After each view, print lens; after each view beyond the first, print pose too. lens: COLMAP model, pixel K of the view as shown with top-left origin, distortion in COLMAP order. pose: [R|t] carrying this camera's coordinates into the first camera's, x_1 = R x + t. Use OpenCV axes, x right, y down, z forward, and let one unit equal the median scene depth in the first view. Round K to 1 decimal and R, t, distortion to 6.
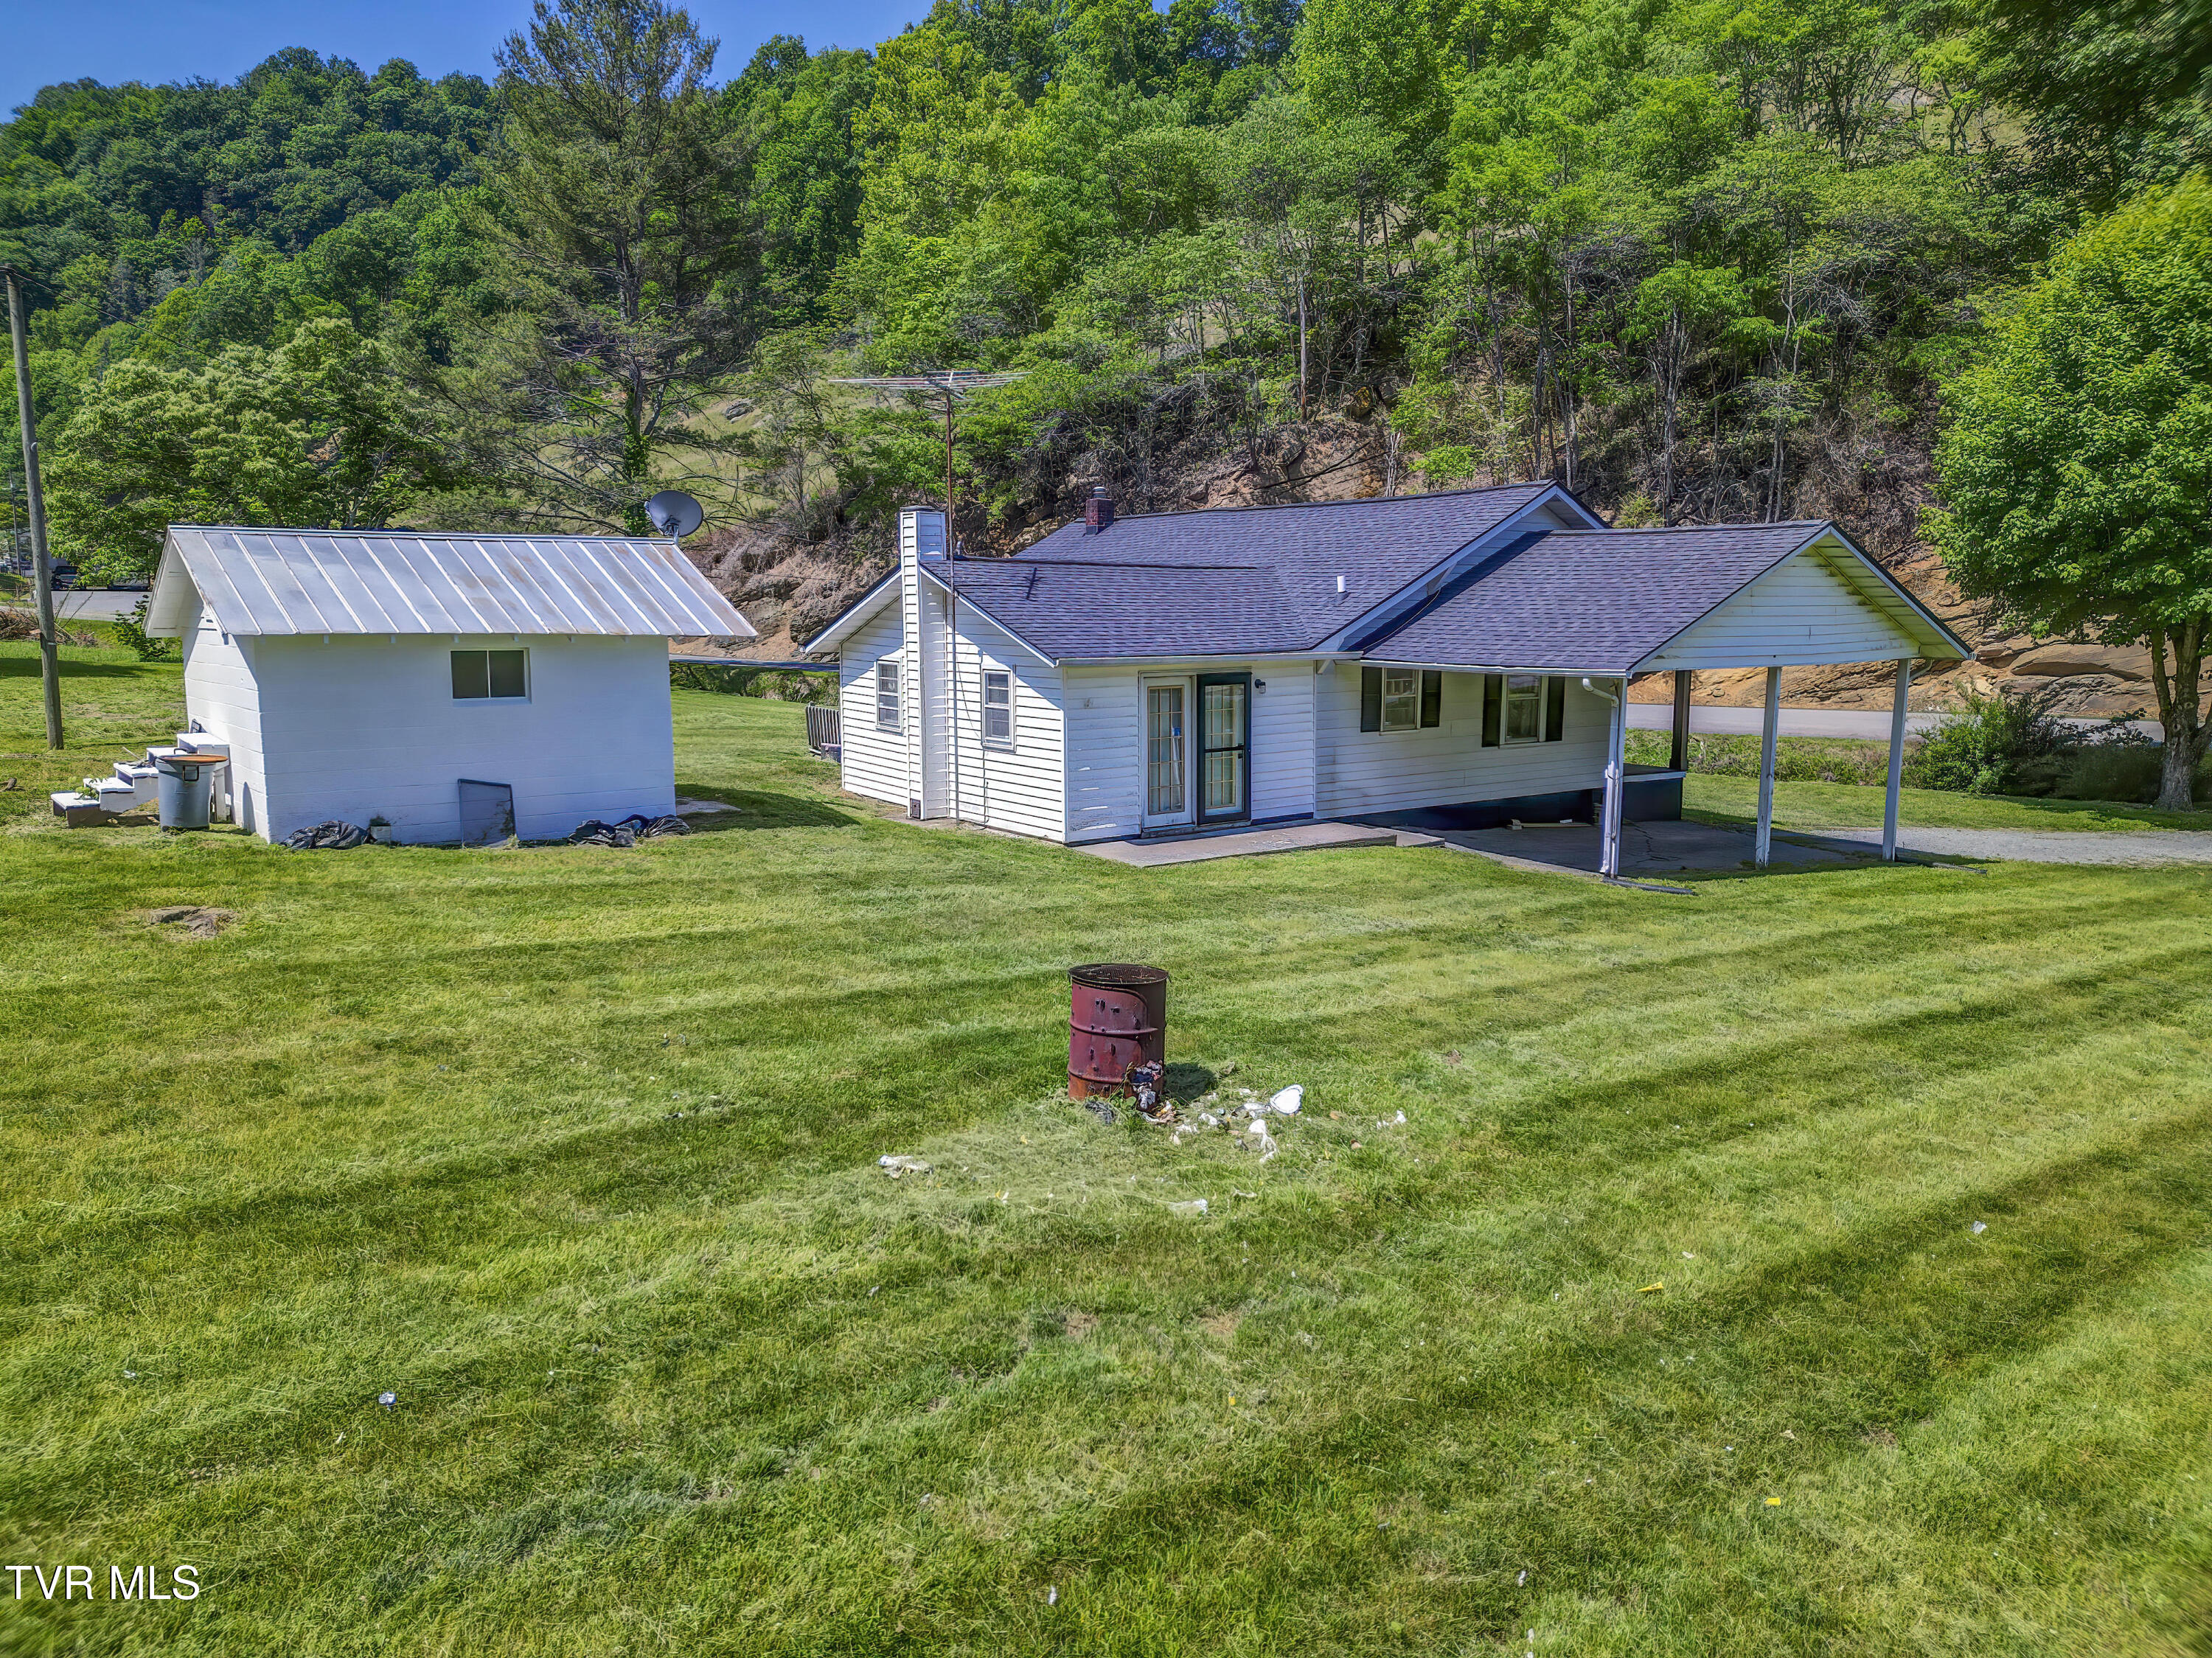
lens RADIAL K [[1555.8, 0, 1106.0], [0, 1555.8, 829.0], [0, 0, 1]] dist [0.075394, -0.082758]
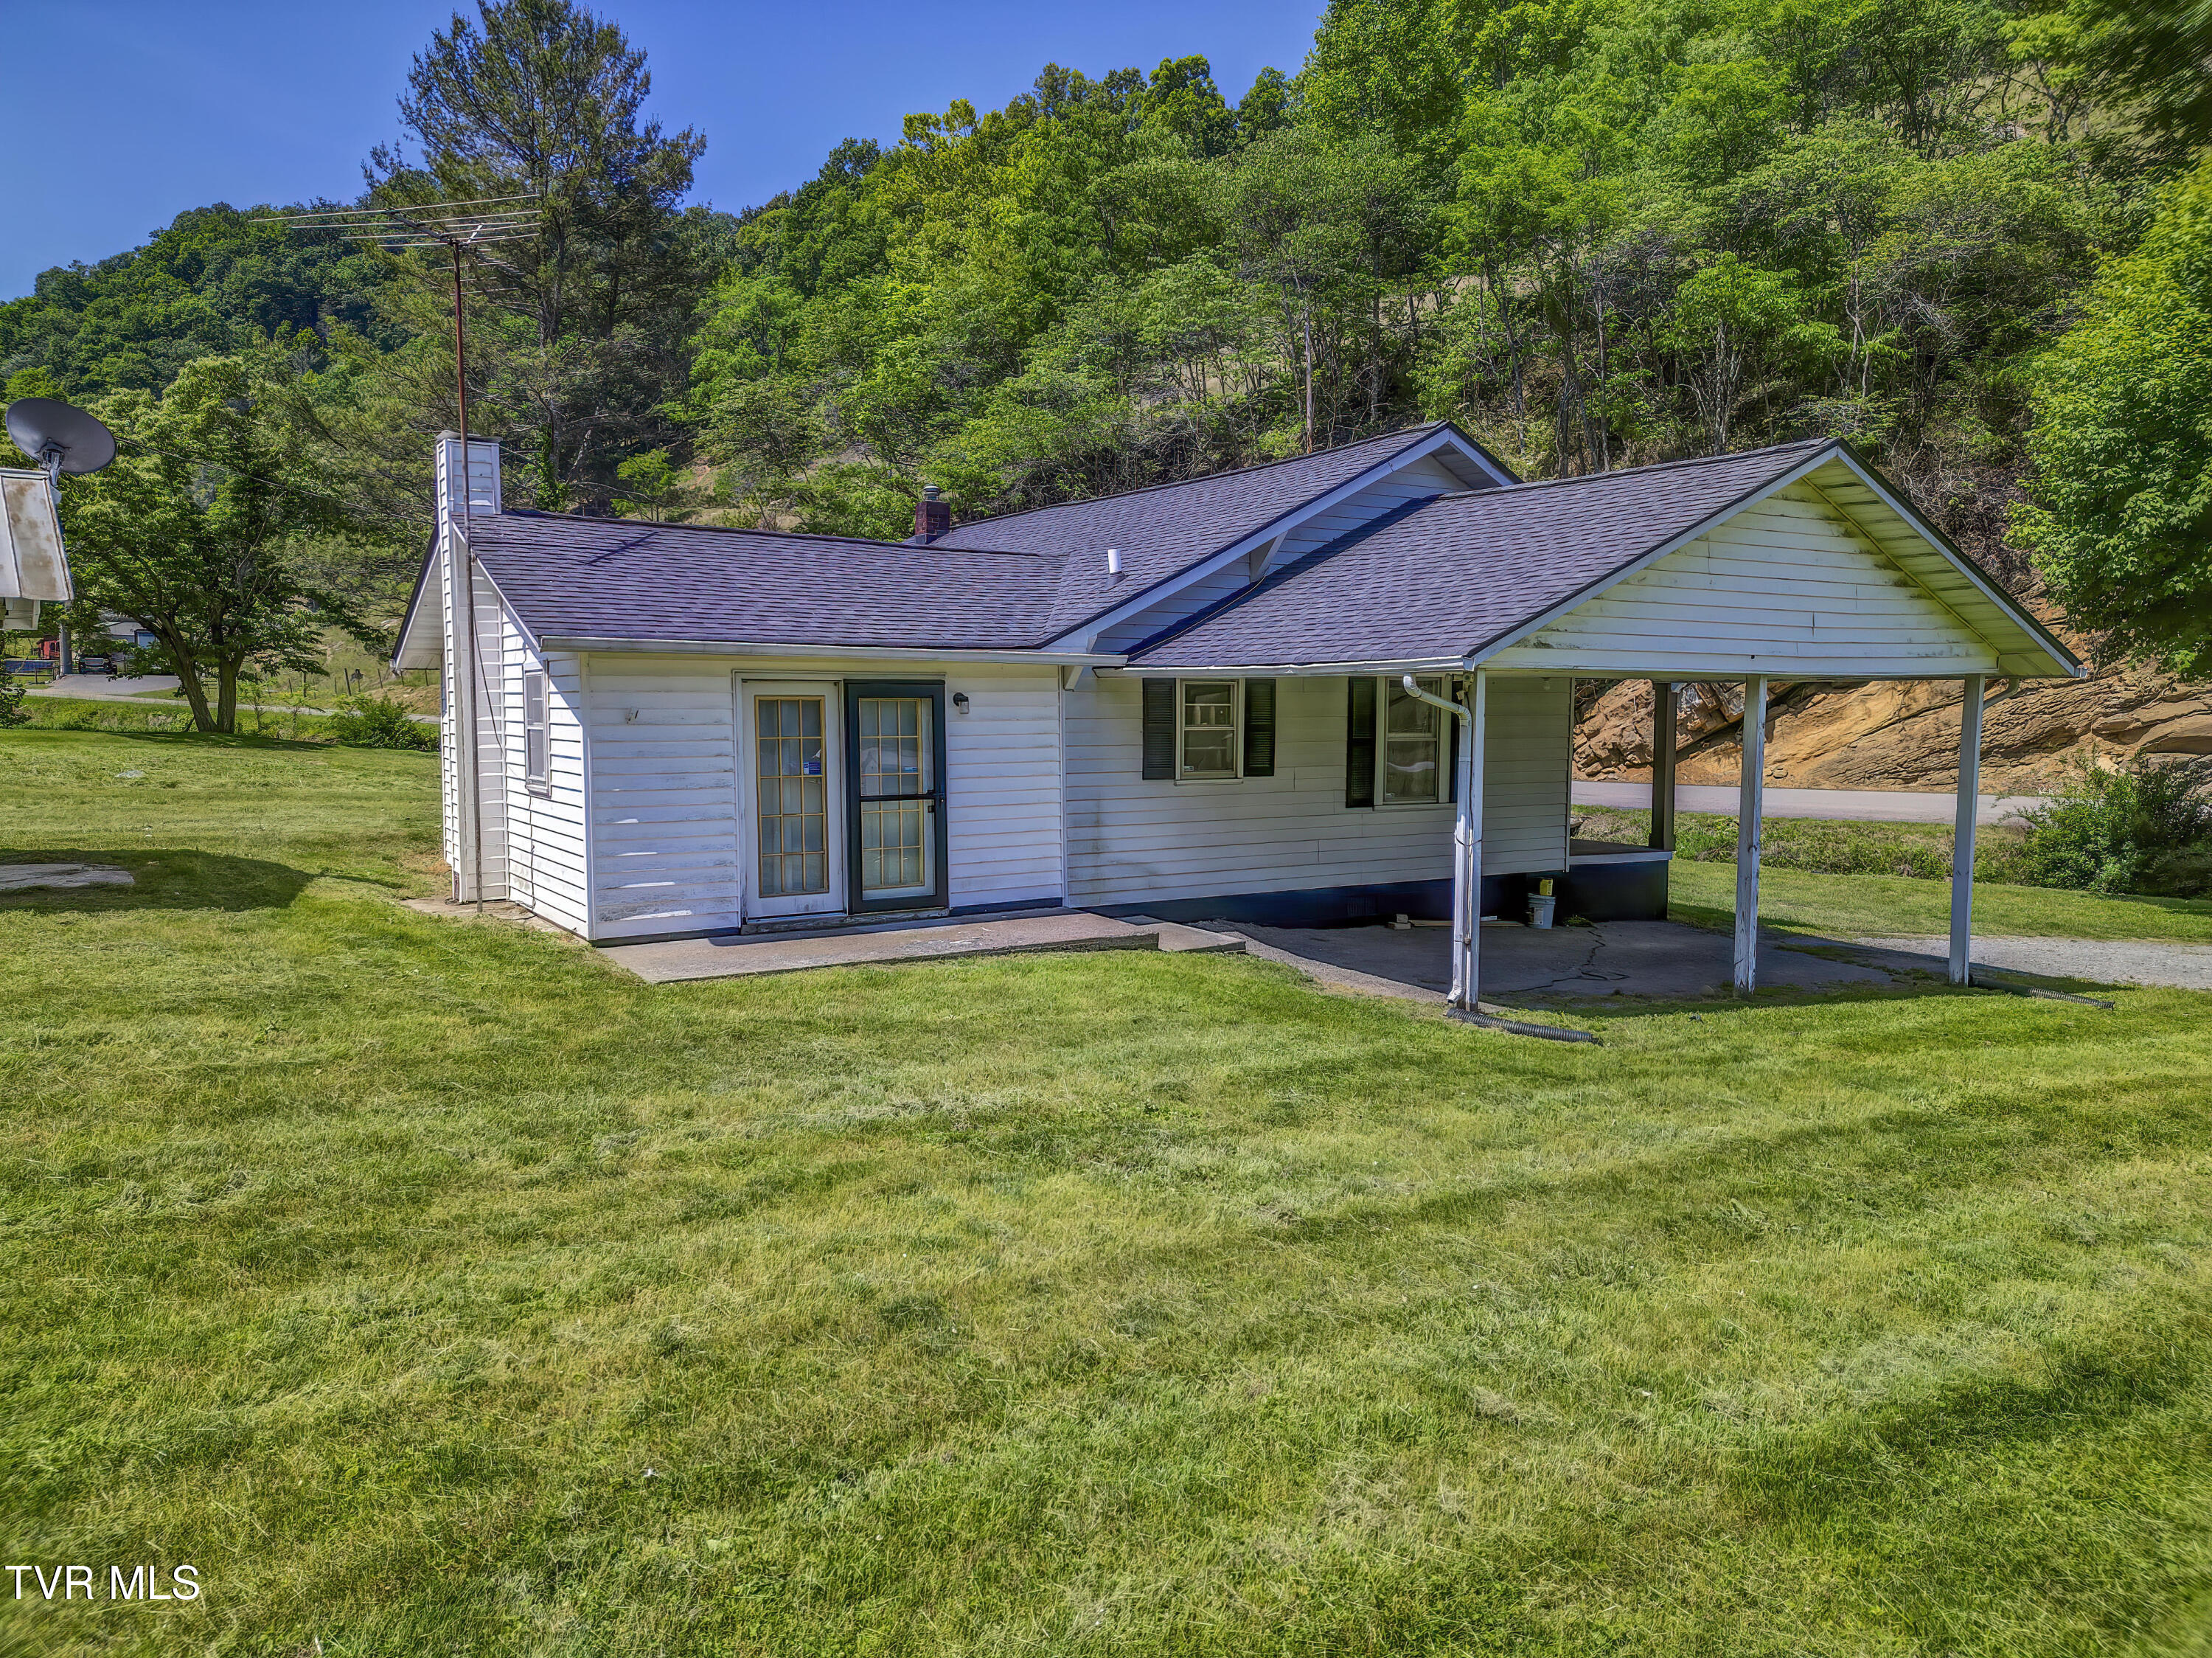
lens RADIAL K [[1380.0, 0, 1205.6], [0, 1380.0, 839.5], [0, 0, 1]] dist [0.077484, -0.091090]
pose [[0.997591, 0.009282, -0.068740, 0.180778], [-0.013692, 0.997859, -0.063959, 0.001076], [0.067999, 0.064746, 0.995582, 0.320184]]
